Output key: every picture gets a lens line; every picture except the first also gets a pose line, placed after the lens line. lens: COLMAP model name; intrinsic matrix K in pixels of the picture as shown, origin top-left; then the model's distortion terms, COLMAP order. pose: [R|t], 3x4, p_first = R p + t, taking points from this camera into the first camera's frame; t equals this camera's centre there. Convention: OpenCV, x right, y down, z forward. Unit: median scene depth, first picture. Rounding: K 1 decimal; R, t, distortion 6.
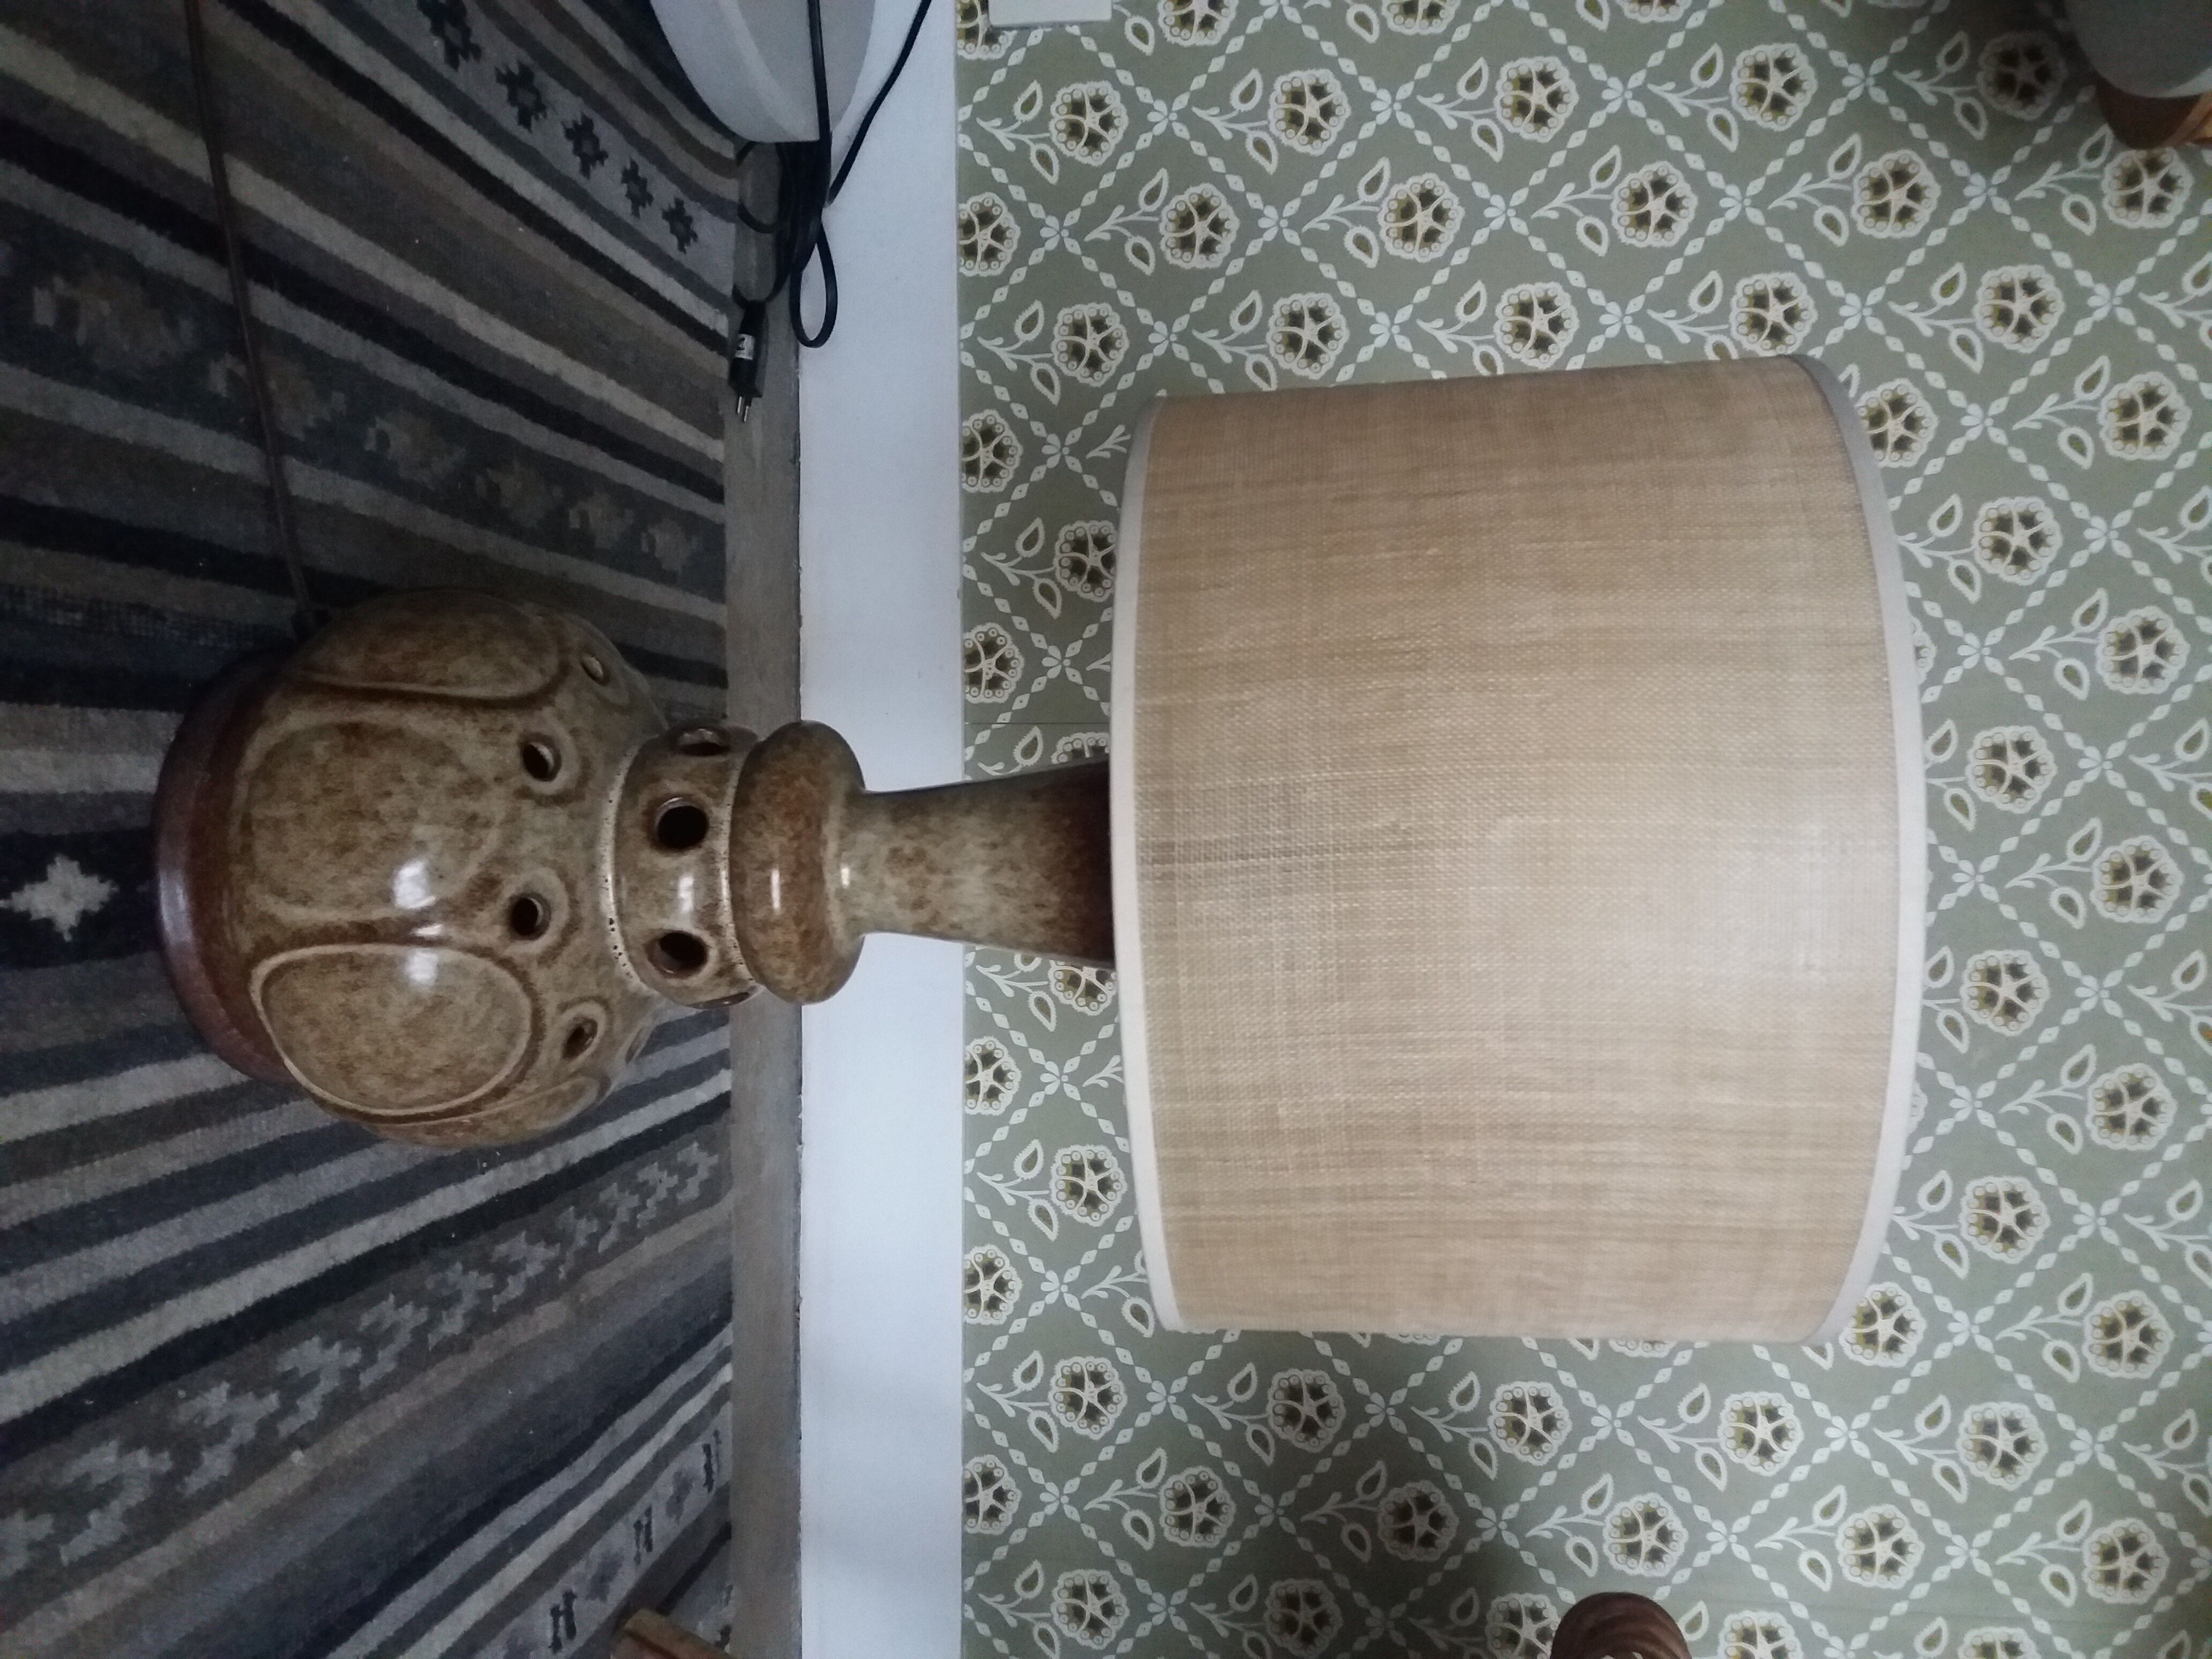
lens RADIAL K [[1744.2, 0, 1097.1], [0, 1744.2, 834.4], [0, 0, 1]] dist [-0.037607, 0.012096]
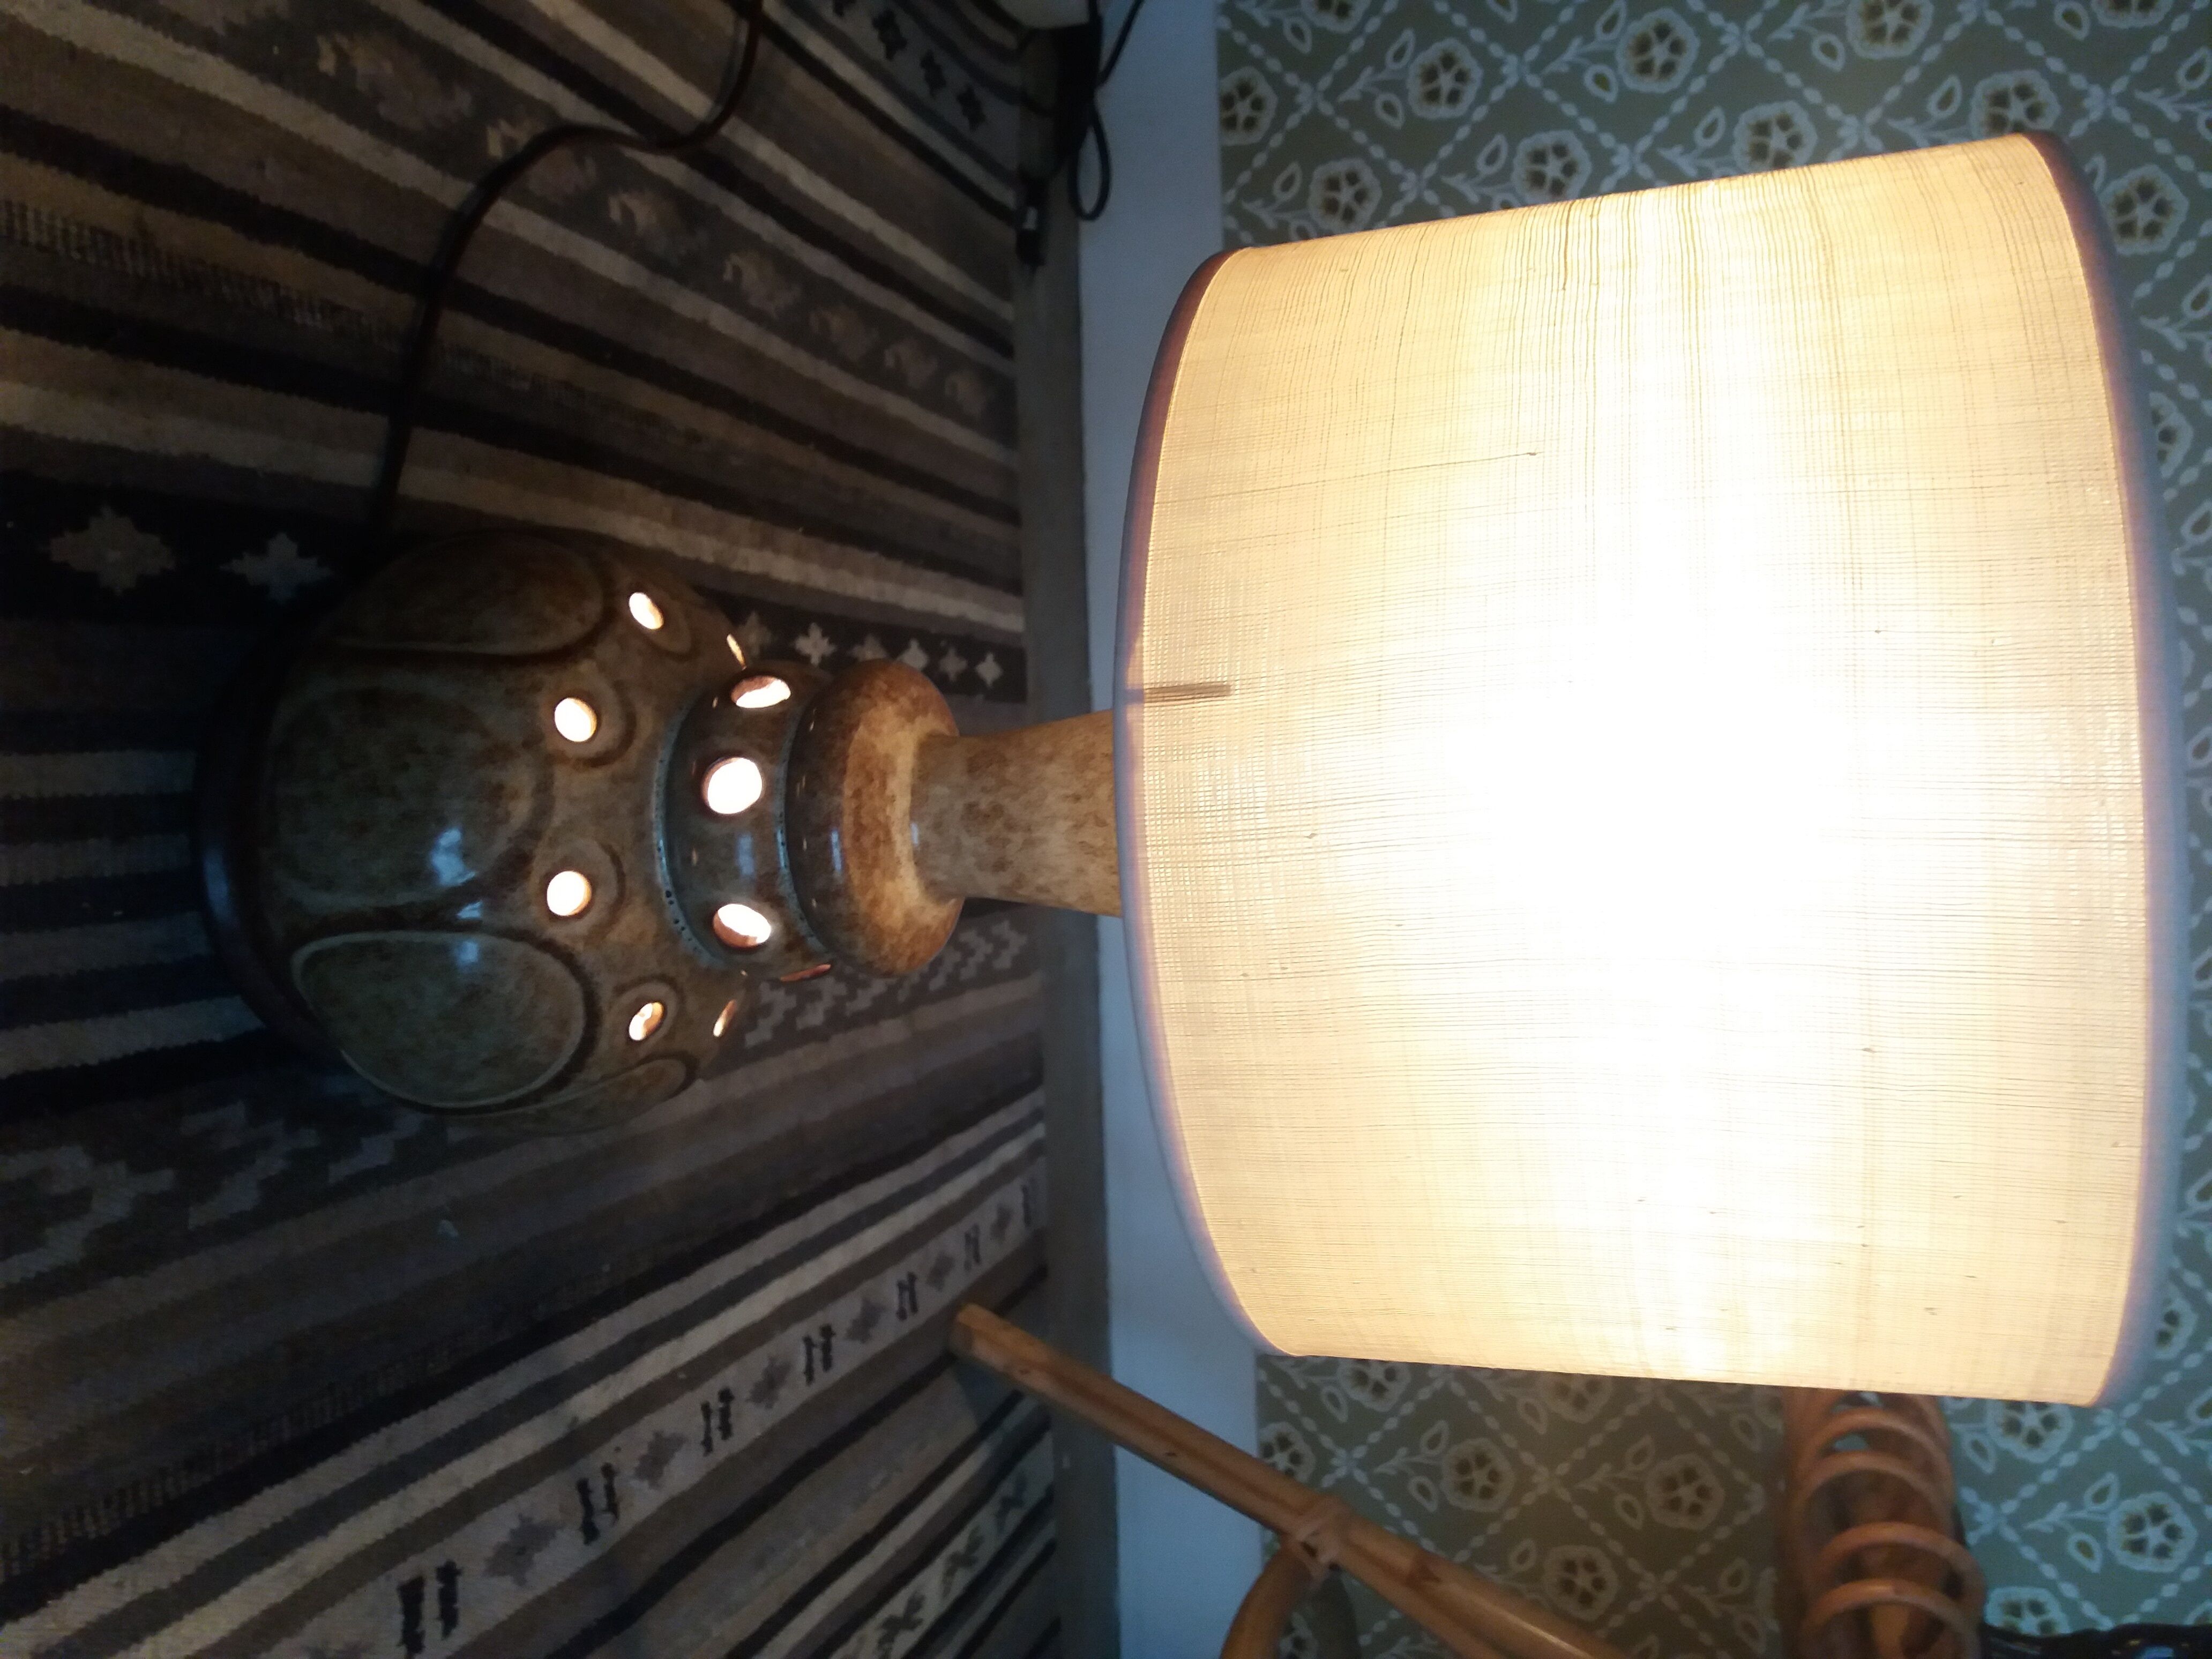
lens RADIAL K [[1744.2, 0, 1109.5], [0, 1744.2, 818.6], [0, 0, 1]] dist [-0.037607, 0.012096]
pose [[0.988094, -0.024778, -0.151840, 0.006028], [0.026143, 0.999634, 0.007000, 0.096094], [0.151611, -0.010886, 0.988380, -0.091926]]
